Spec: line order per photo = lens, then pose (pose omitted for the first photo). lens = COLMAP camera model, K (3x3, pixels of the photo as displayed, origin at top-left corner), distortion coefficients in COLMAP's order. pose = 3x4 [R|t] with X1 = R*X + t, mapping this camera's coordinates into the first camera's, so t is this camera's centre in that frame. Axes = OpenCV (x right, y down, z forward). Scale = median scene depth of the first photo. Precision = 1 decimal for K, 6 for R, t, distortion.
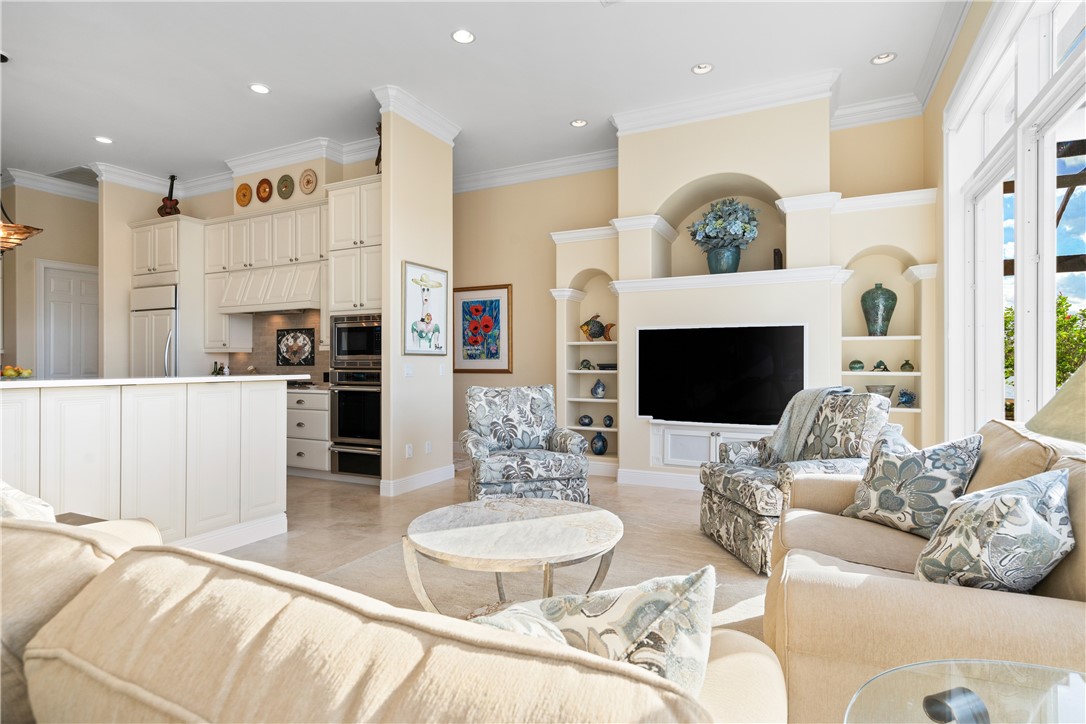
lens RADIAL K [[536.6, 0, 540.5], [0, 536.6, 363.0], [0, 0, 1]] dist [-0.004427, -0.000223]
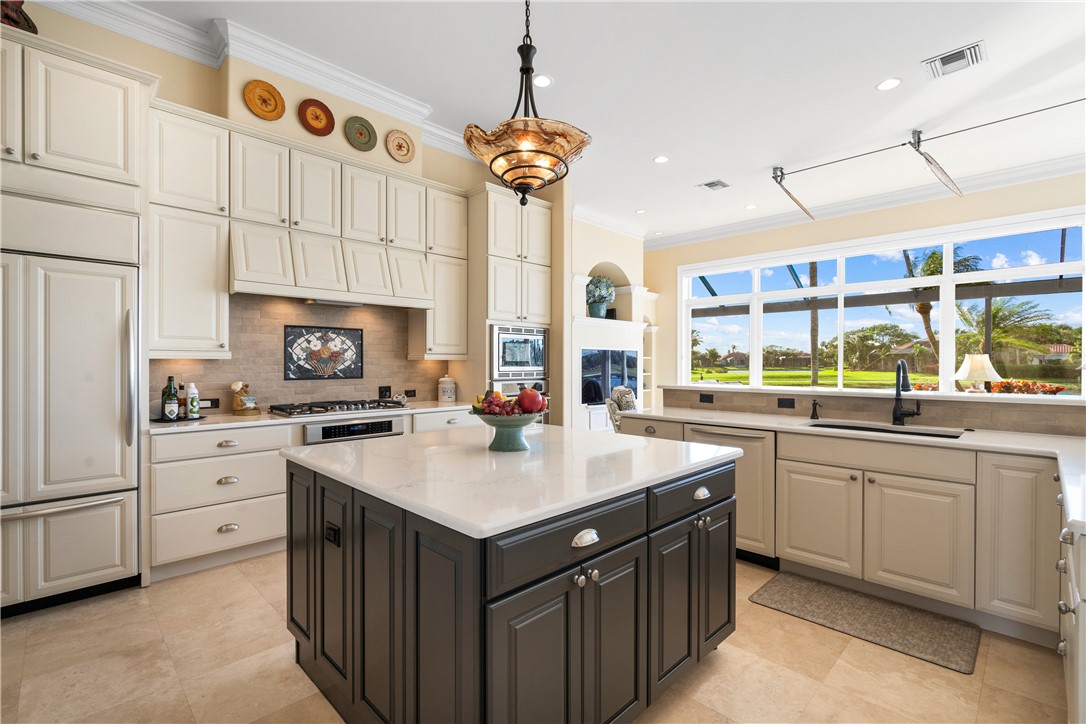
lens RADIAL K [[493.6, 0, 548.1], [0, 493.6, 363.9], [0, 0, 1]] dist [-0.003581, 0.001087]
pose [[0.321236, -0.000388, 0.946999, -0.982431], [-0.001262, 0.999999, 0.000838, -0.016230], [-0.946998, -0.001464, 0.321235, 0.518512]]
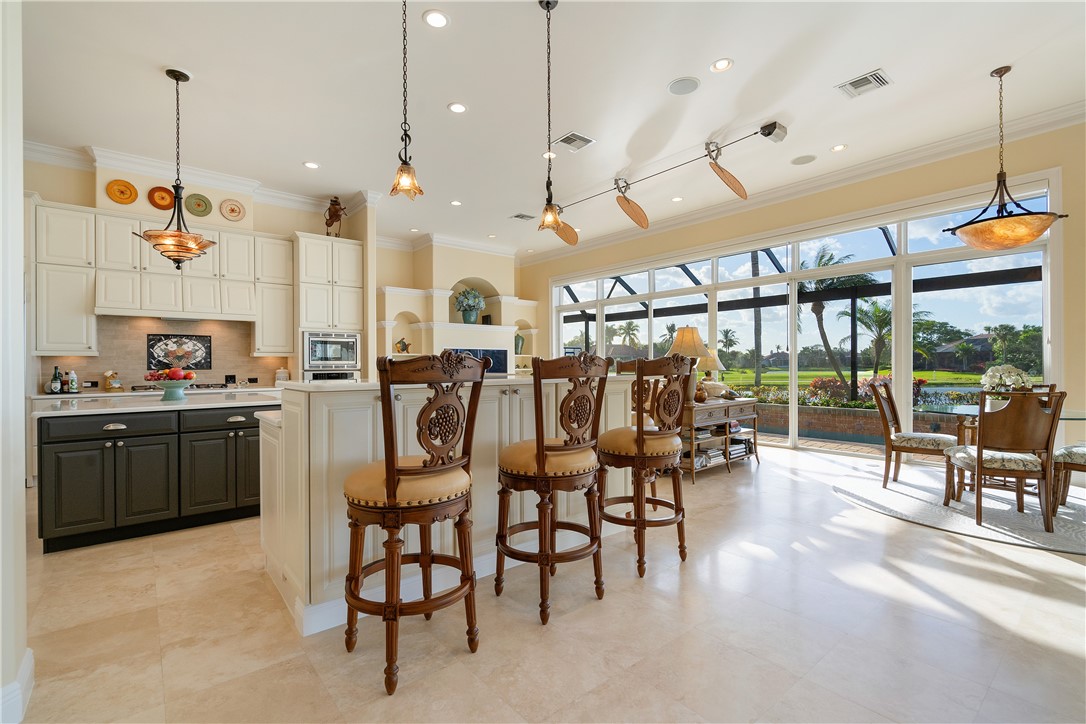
lens RADIAL K [[493.6, 0, 547.9], [0, 493.6, 365.1], [0, 0, 1]] dist [-0.003581, 0.001087]
pose [[0.407463, -0.001377, 0.913221, -1.051225], [0.007135, 0.999973, -0.001676, 0.002394], [-0.913194, 0.007199, 0.407461, -0.050447]]
